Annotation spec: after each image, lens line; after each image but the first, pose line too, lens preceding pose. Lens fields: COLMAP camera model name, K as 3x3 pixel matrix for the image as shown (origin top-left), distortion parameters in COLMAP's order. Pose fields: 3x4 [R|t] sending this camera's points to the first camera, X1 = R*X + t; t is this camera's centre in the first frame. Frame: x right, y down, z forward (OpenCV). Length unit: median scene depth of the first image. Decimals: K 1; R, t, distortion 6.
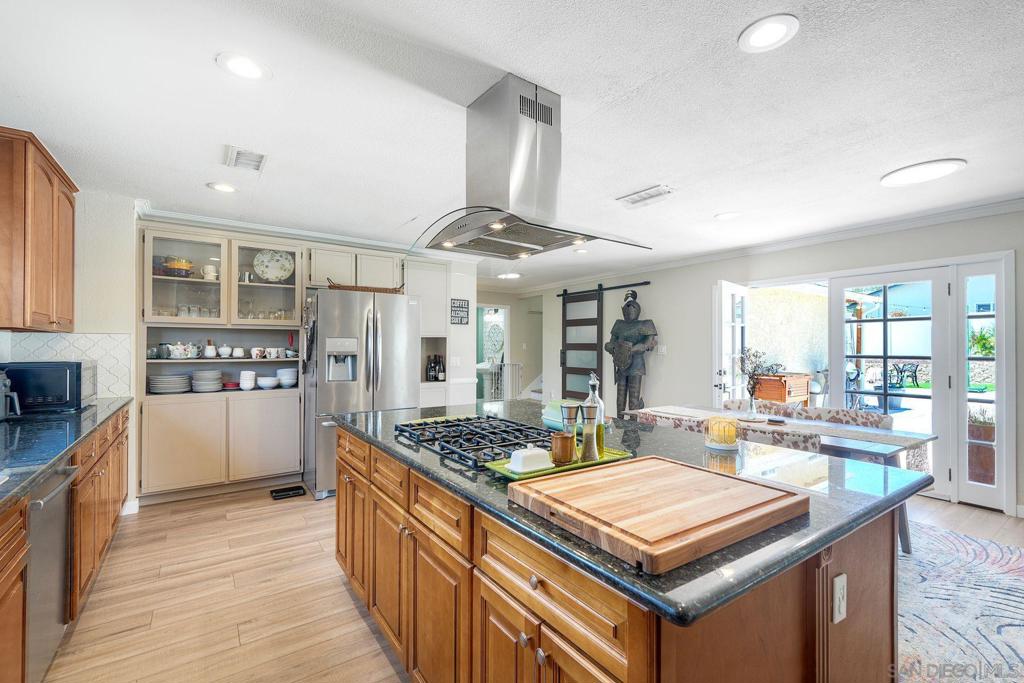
lens RADIAL K [[451.1, 0, 502.0], [0, 451.1, 336.6], [0, 0, 1]] dist [-0.000351, -0.001034]
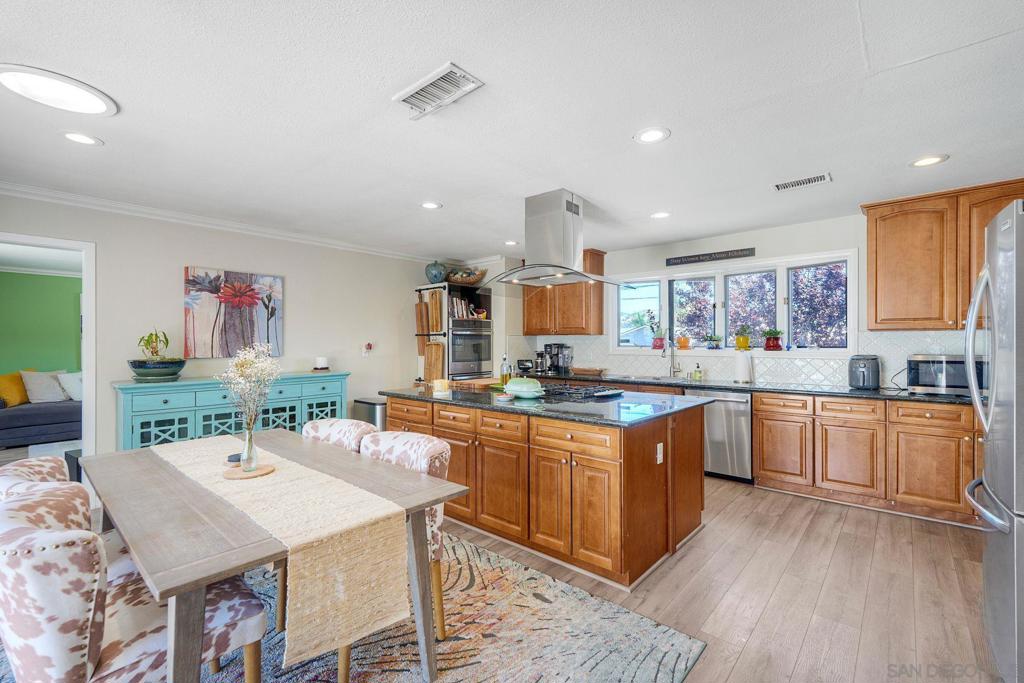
lens RADIAL K [[451.1, 0, 516.0], [0, 451.1, 340.9], [0, 0, 1]] dist [-0.000351, -0.001034]
pose [[-0.962606, -0.000883, -0.270904, 0.363695], [0.004908, 0.999774, -0.020699, 0.034102], [0.270861, -0.021255, -0.962384, 1.550171]]
